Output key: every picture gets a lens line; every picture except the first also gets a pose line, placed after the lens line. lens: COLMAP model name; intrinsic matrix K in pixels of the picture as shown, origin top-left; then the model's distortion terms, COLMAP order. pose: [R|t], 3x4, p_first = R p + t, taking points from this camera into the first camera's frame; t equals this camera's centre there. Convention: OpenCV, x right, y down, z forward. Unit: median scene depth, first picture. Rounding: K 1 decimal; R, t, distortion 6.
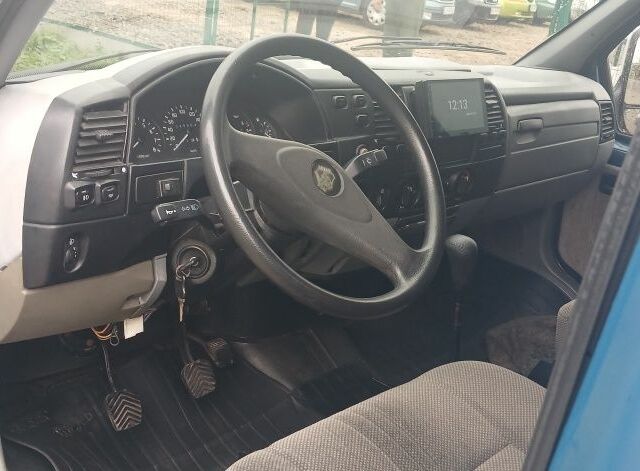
lens RADIAL K [[818.9, 0, 320.0], [0, 818.9, 235.5], [0, 0, 1]] dist [0.295148, -1.304237]
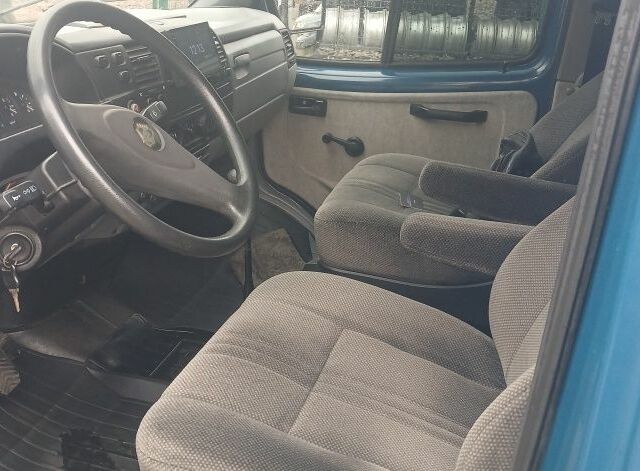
lens RADIAL K [[818.9, 0, 320.0], [0, 818.9, 235.5], [0, 0, 1]] dist [0.295148, -1.304237]
pose [[0.867527, -0.246323, 0.432114, -0.235342], [0.218479, 0.969178, 0.113847, -0.014846], [-0.446839, -0.004357, 0.894604, -0.023185]]
